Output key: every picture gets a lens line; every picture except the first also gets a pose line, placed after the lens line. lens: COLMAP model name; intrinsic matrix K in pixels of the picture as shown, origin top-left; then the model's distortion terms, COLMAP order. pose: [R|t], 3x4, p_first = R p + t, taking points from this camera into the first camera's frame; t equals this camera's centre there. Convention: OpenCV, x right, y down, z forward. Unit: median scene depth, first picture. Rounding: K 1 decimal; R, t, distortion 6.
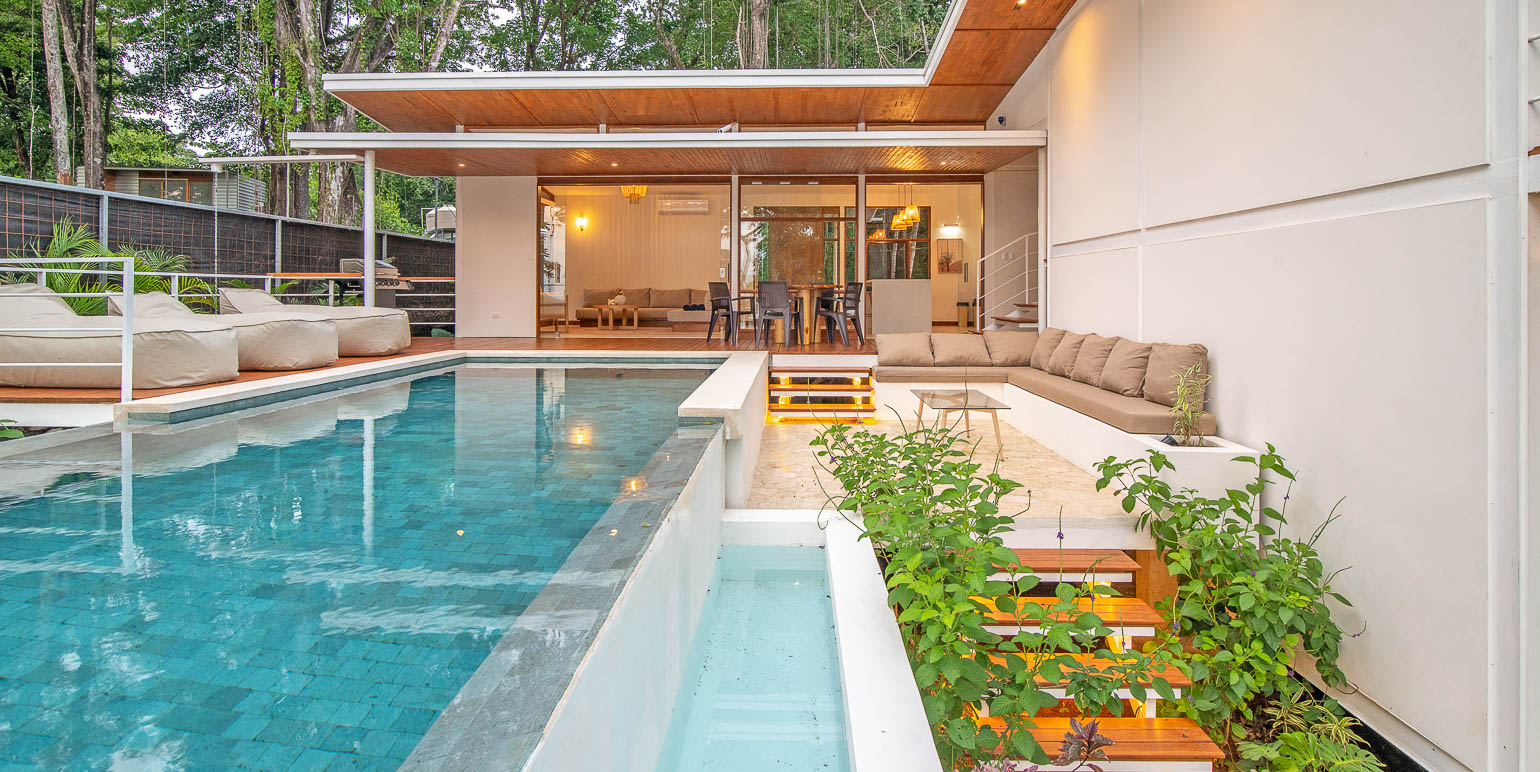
lens RADIAL K [[698.1, 0, 770.1], [0, 698.1, 356.4], [0, 0, 1]] dist [-0.000876, 0.000232]
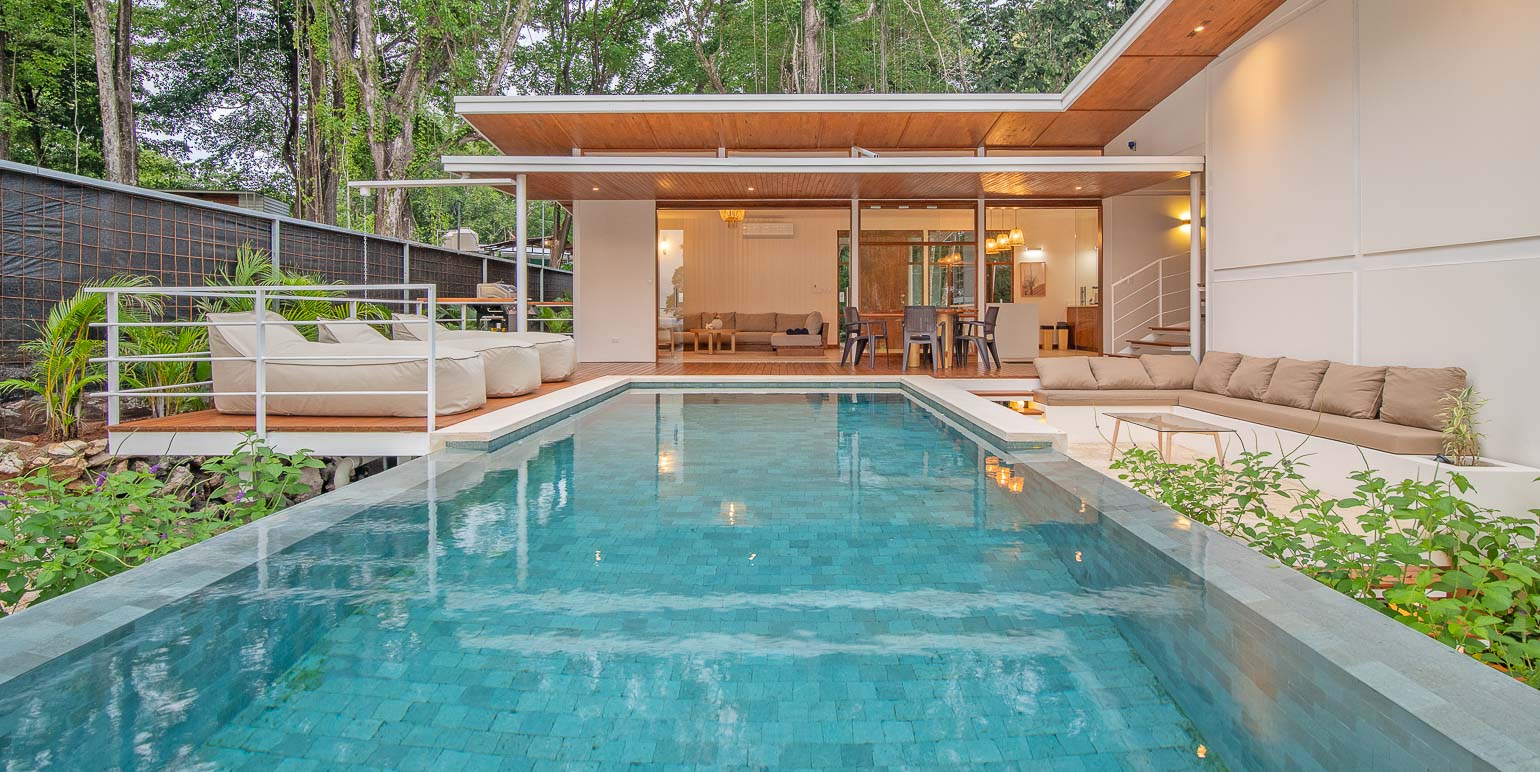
lens RADIAL K [[697.5, 0, 770.0], [0, 697.5, 386.0], [0, 0, 1]] dist [-0.000080, -0.000814]
pose [[0.999712, -0.004783, 0.023519, -0.194353], [0.004556, 0.999943, 0.009693, -0.002154], [-0.023564, -0.009583, 0.999676, 0.000419]]
